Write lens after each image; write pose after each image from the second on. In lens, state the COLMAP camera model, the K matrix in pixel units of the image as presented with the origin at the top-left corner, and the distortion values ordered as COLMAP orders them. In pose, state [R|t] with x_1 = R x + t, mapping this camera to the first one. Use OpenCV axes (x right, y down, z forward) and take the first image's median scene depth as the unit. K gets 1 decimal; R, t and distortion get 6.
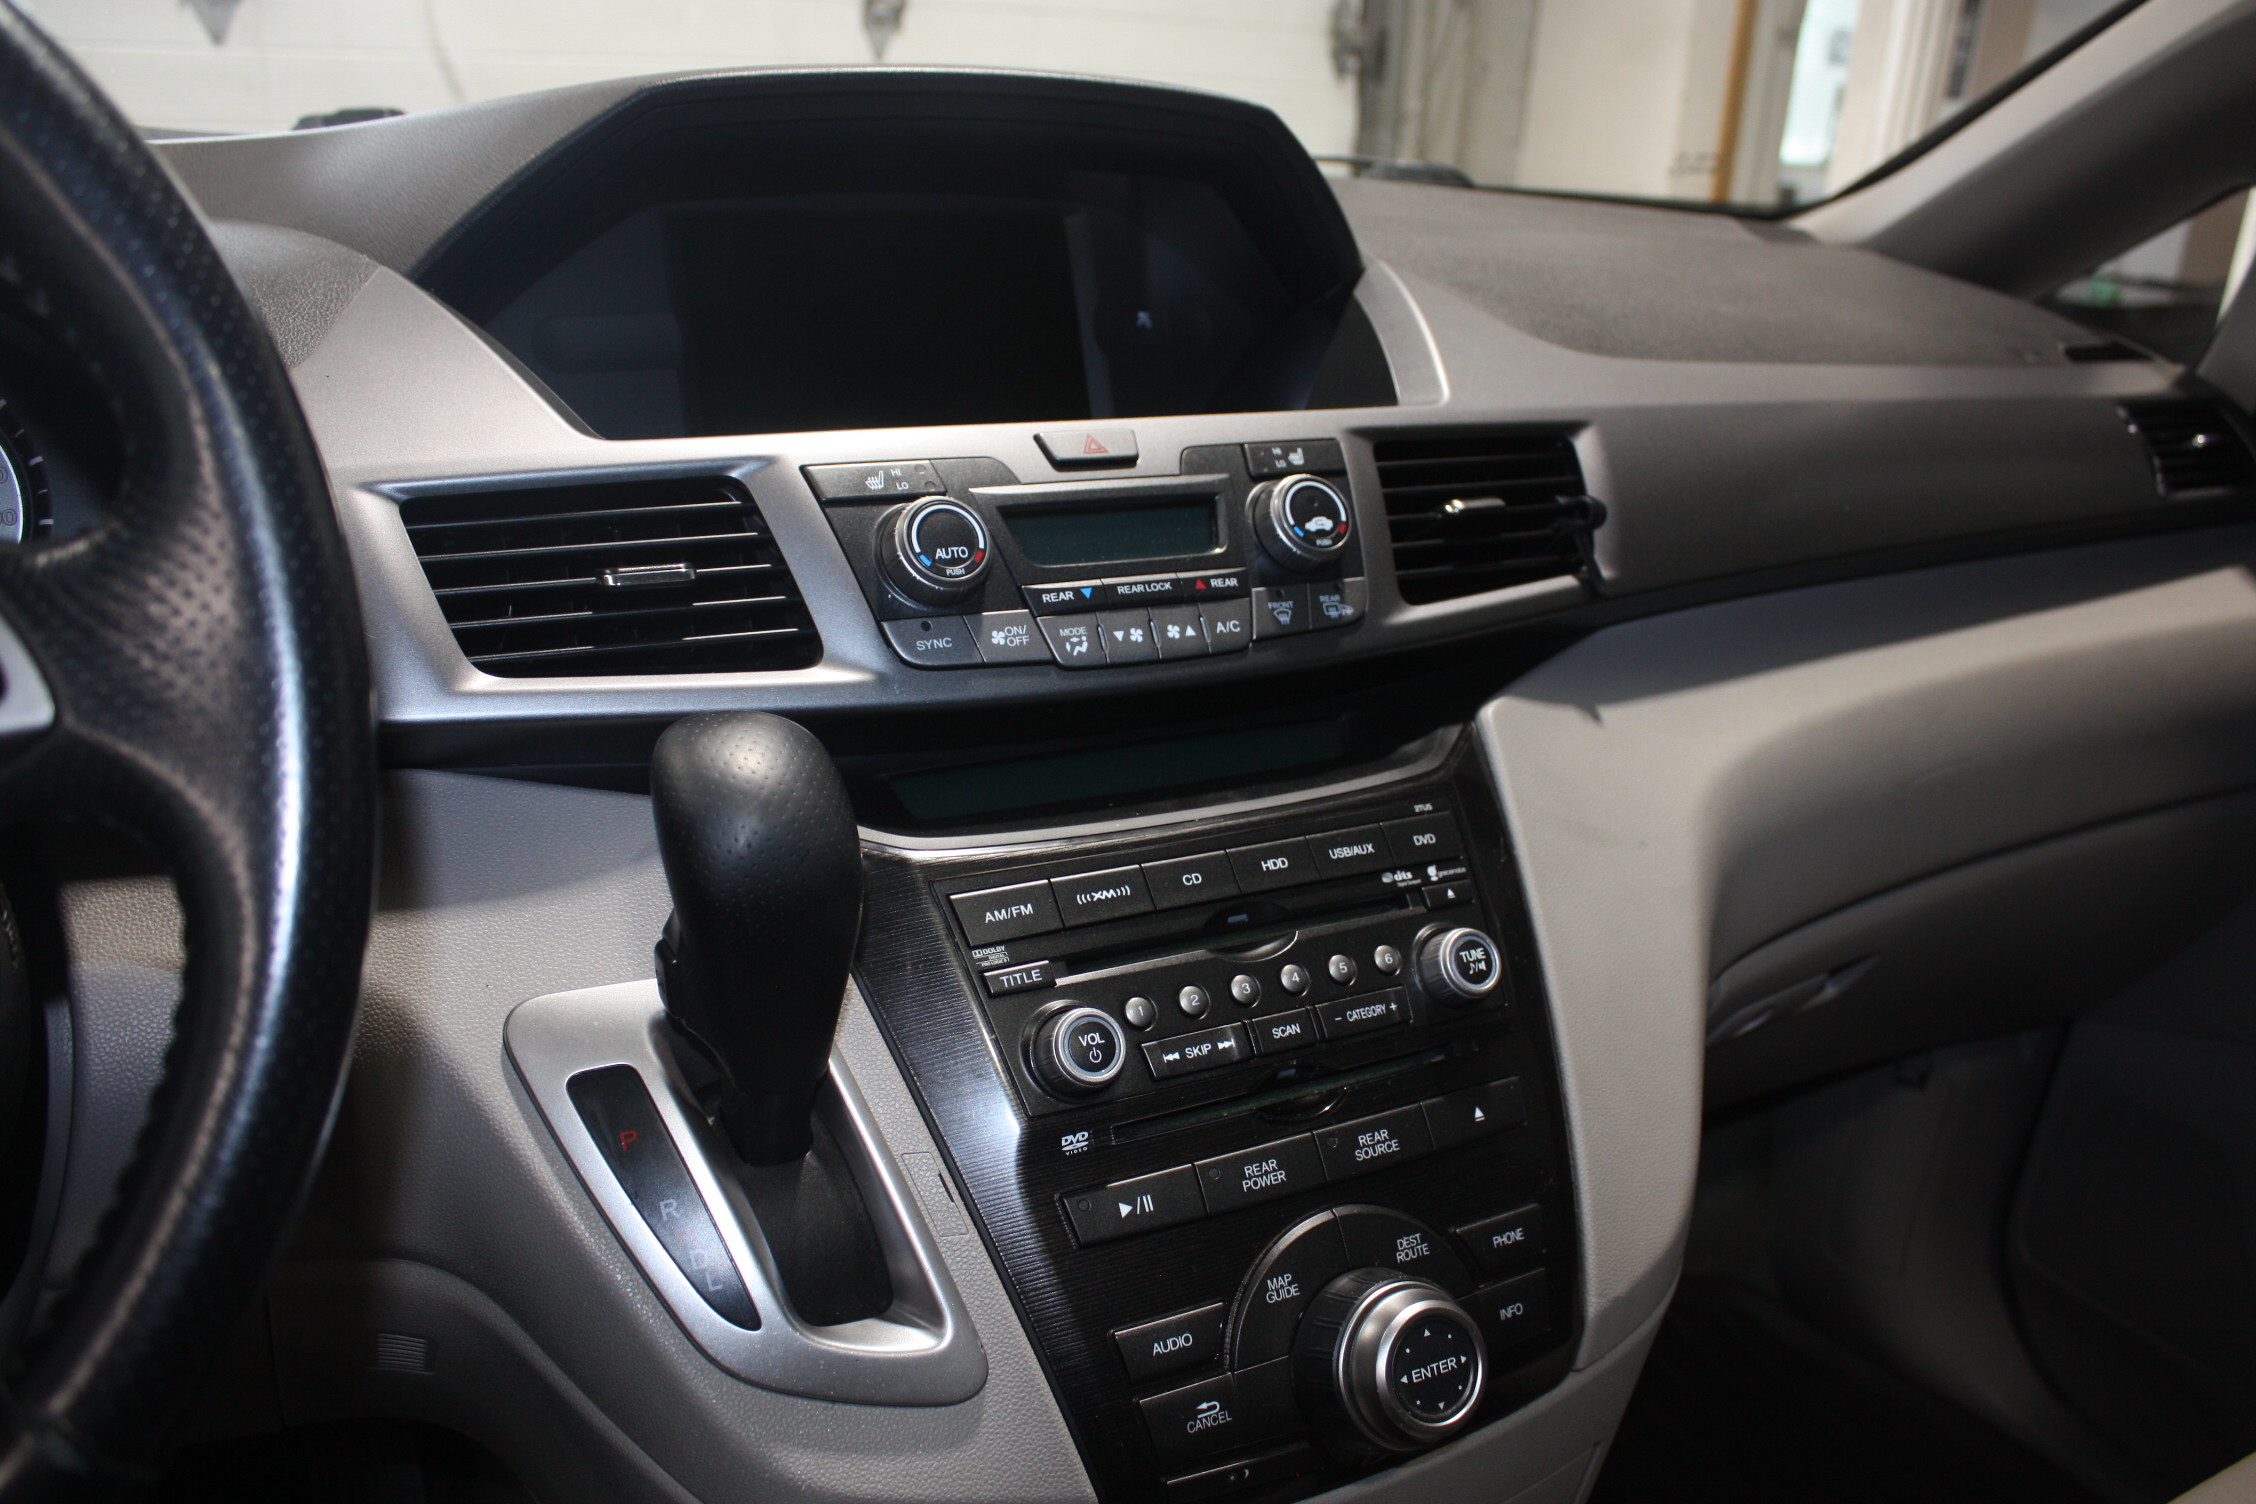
lens RADIAL K [[1869.6, 0, 1109.6], [0, 1869.6, 750.6], [0, 0, 1]] dist [-0.099749, 0.040287]
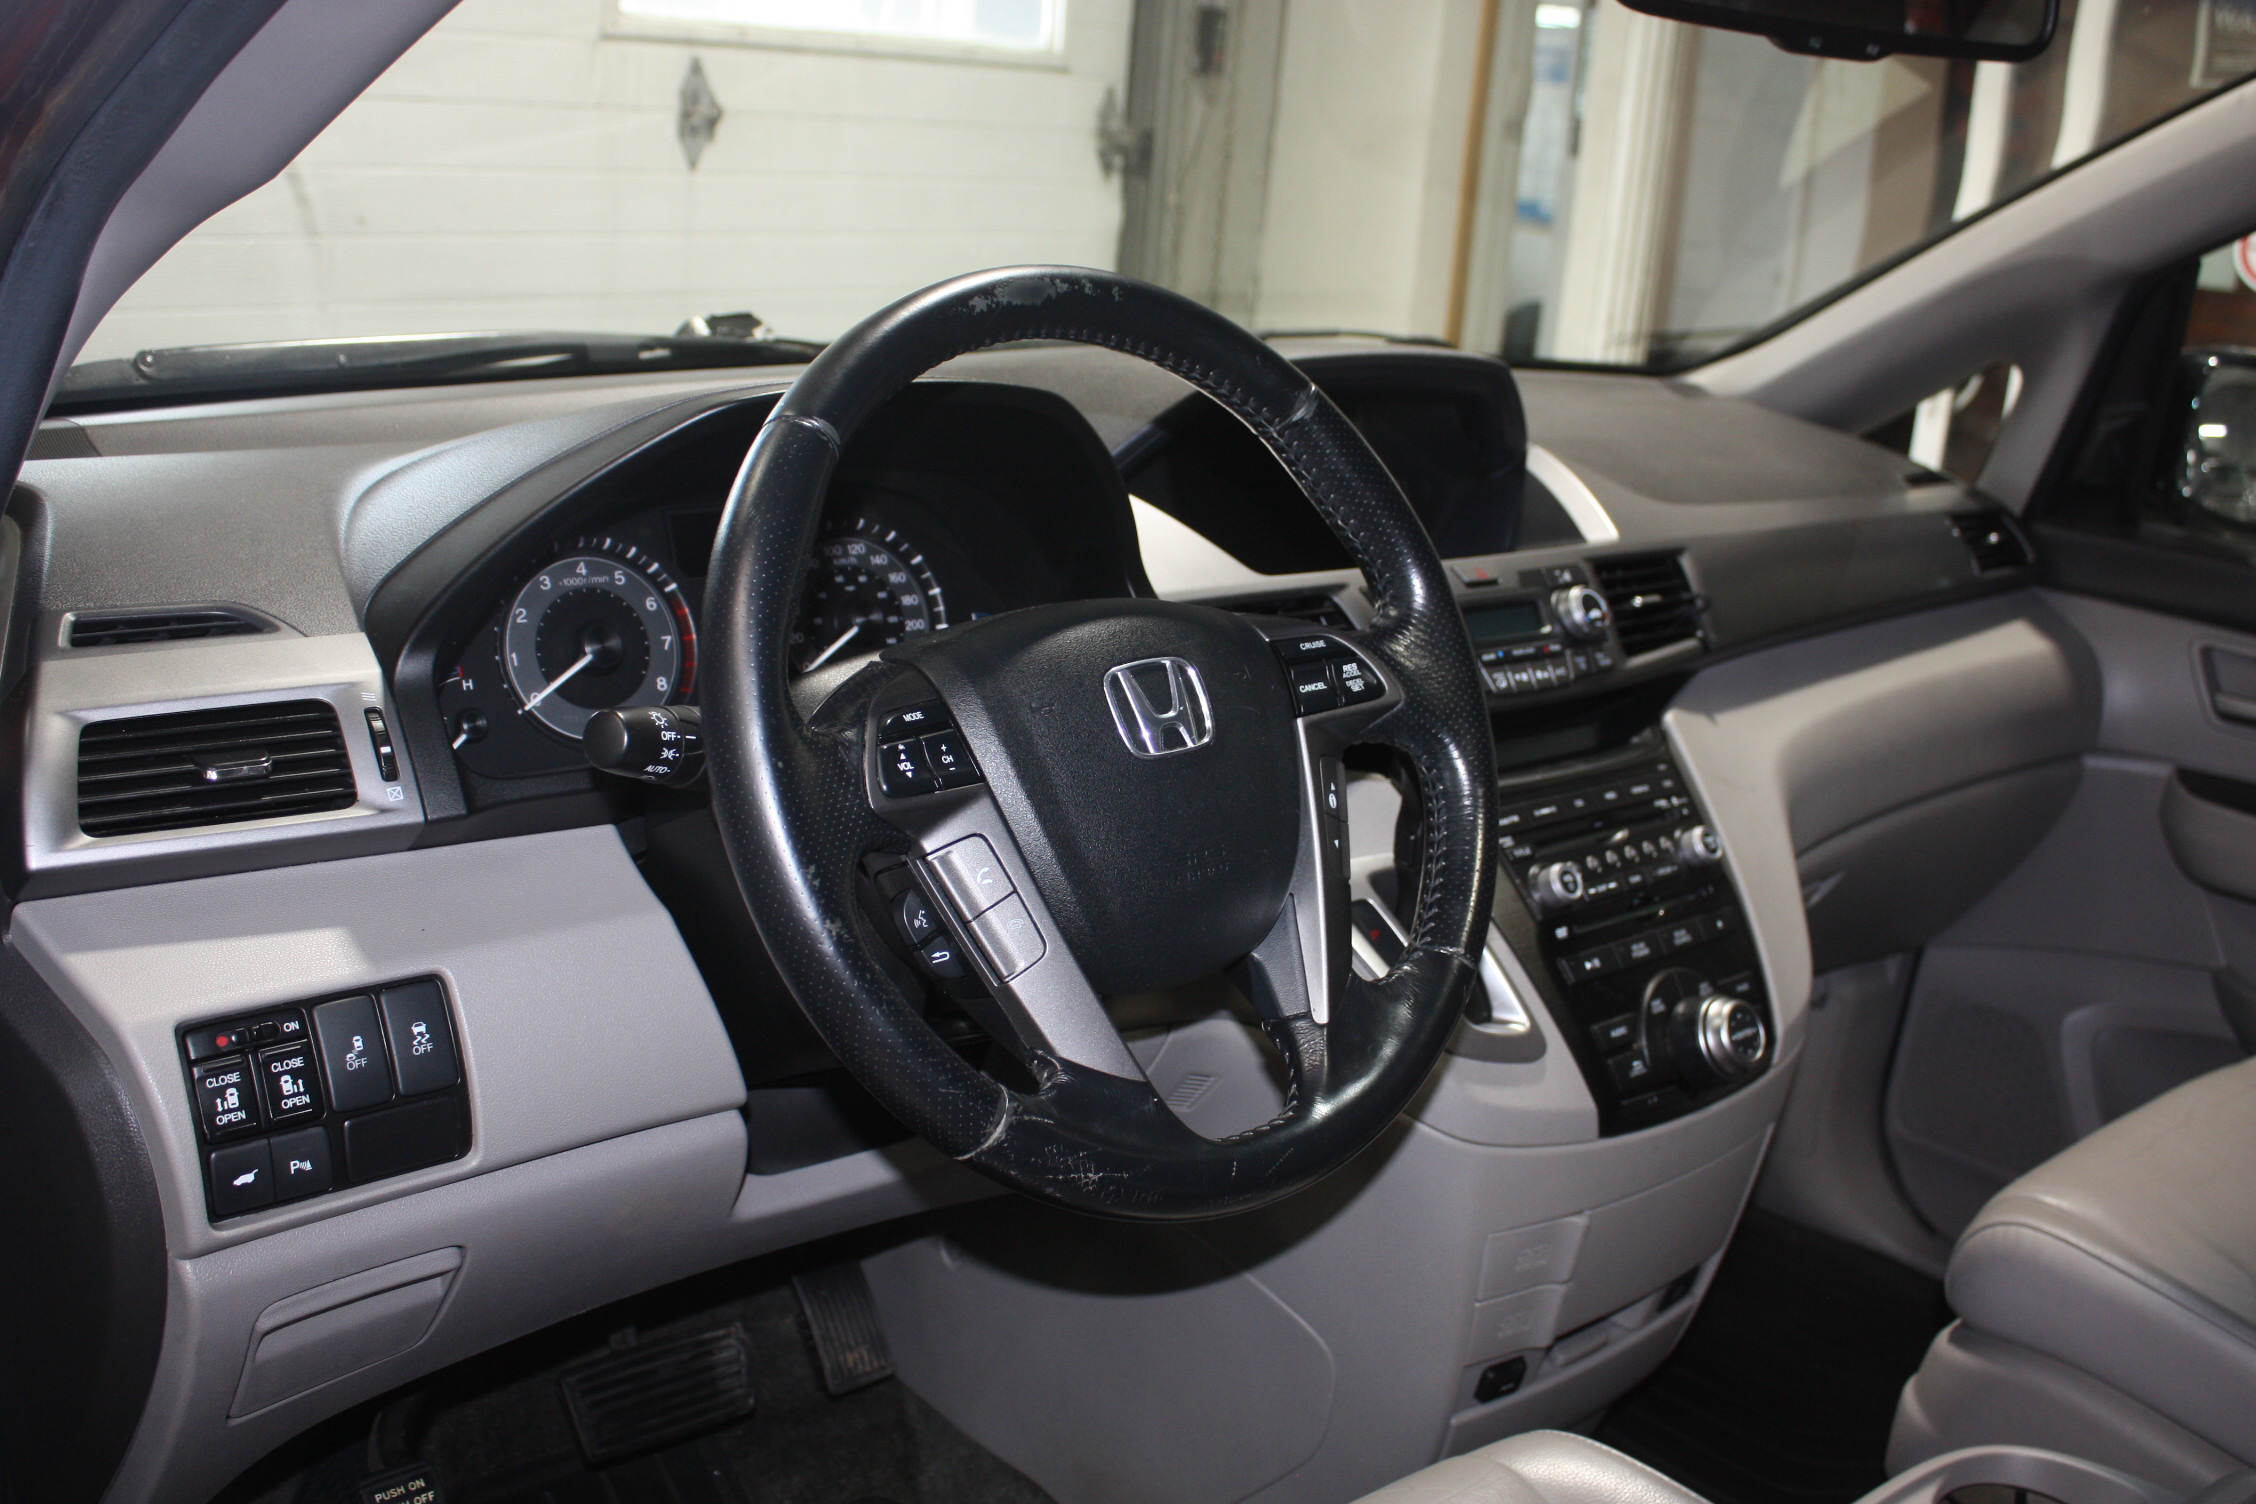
lens RADIAL K [[2177.9, 0, 1140.8], [0, 2177.9, 745.7], [0, 0, 1]] dist [-0.015864, 0.000000]
pose [[0.974582, -0.041664, 0.220125, -0.774991], [0.054374, 0.997166, -0.051997, 0.090145], [-0.217335, 0.062644, 0.974085, -0.936750]]
